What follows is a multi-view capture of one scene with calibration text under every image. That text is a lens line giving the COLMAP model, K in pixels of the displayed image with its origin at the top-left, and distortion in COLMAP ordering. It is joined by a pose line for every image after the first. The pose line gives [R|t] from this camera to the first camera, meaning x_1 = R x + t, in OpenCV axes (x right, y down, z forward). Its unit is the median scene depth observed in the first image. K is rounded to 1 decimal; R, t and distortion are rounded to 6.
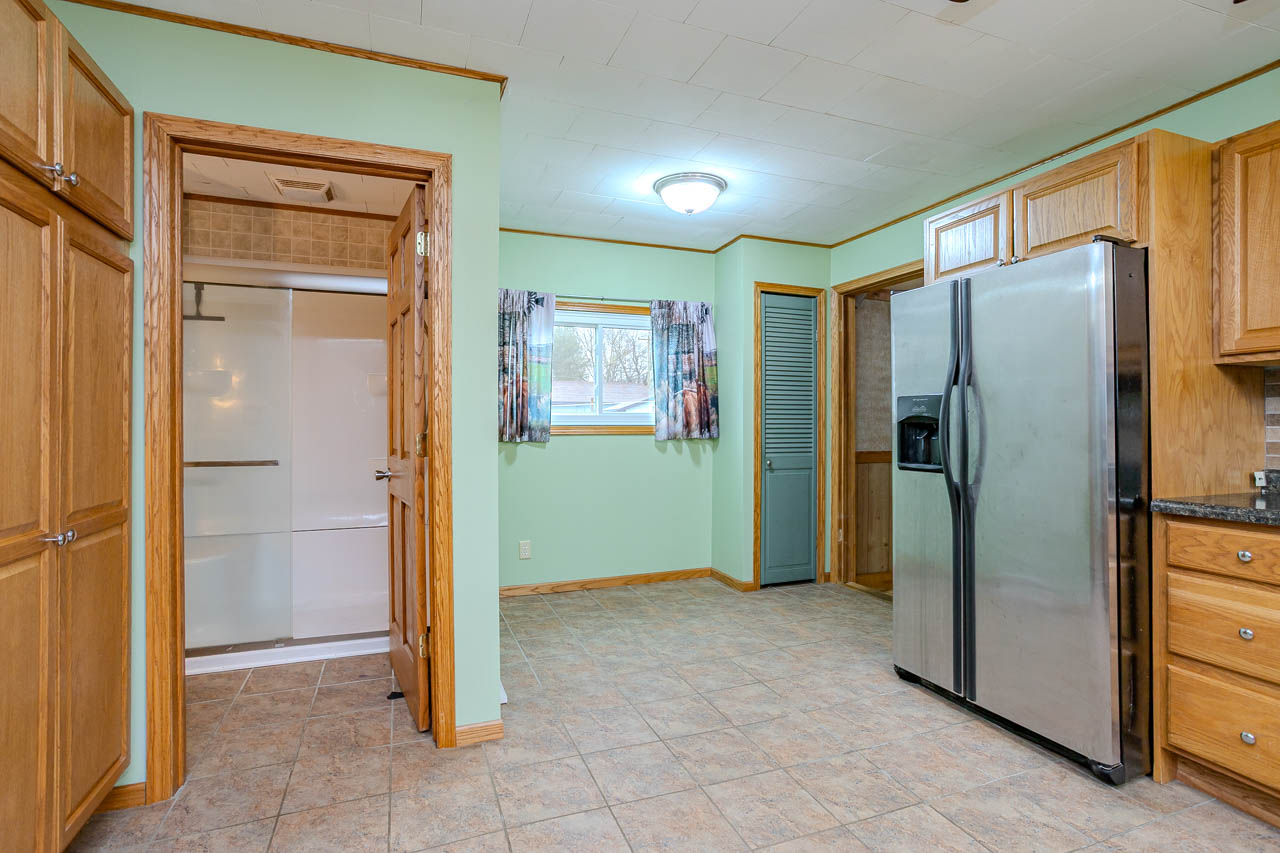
lens RADIAL K [[618.8, 0, 632.8], [0, 618.8, 423.0], [0, 0, 1]] dist [-0.031526, 0.018125]
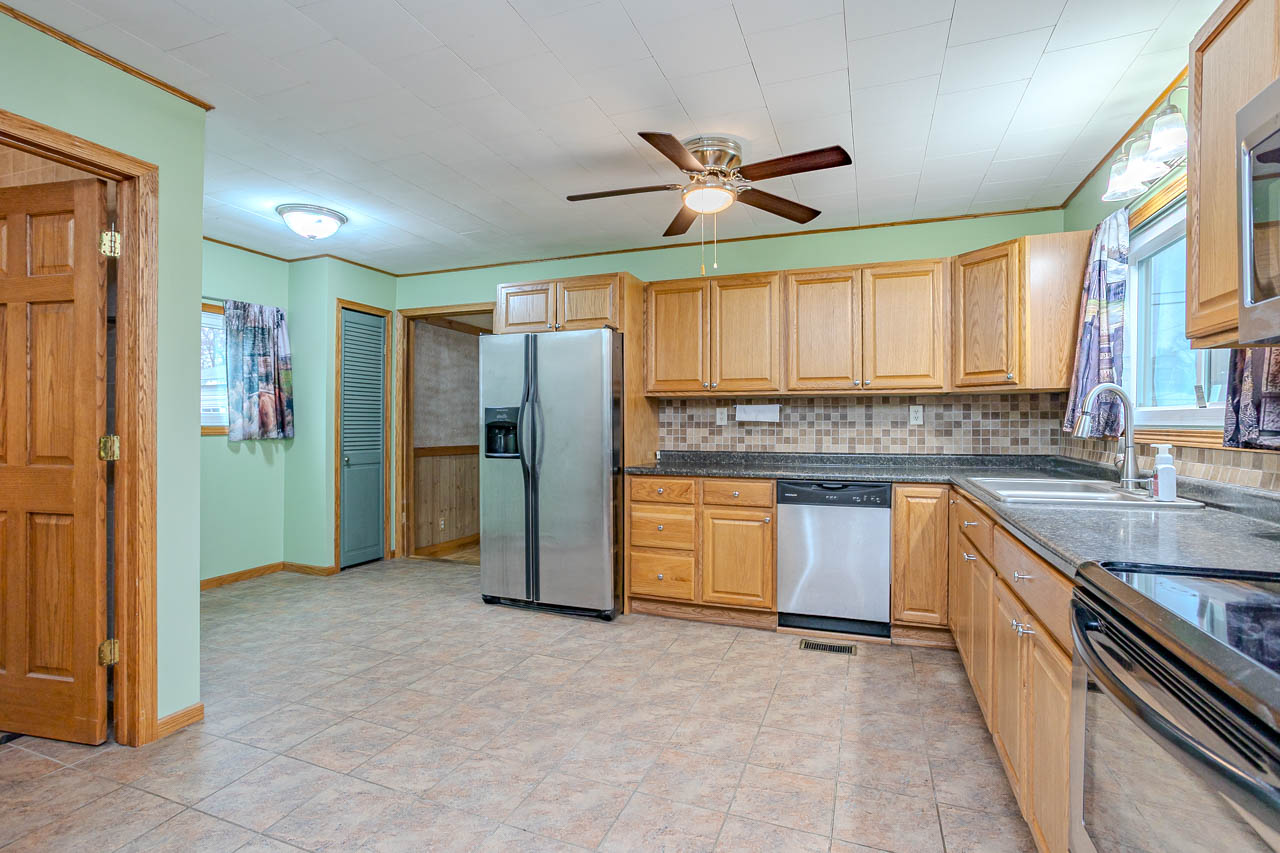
lens RADIAL K [[618.8, 0, 637.4], [0, 618.8, 424.5], [0, 0, 1]] dist [-0.031526, 0.018125]
pose [[0.665877, 0.003355, 0.746054, -0.458724], [-0.006941, 0.999974, 0.001698, -0.008547], [-0.746029, -0.006309, 0.665883, -0.252876]]
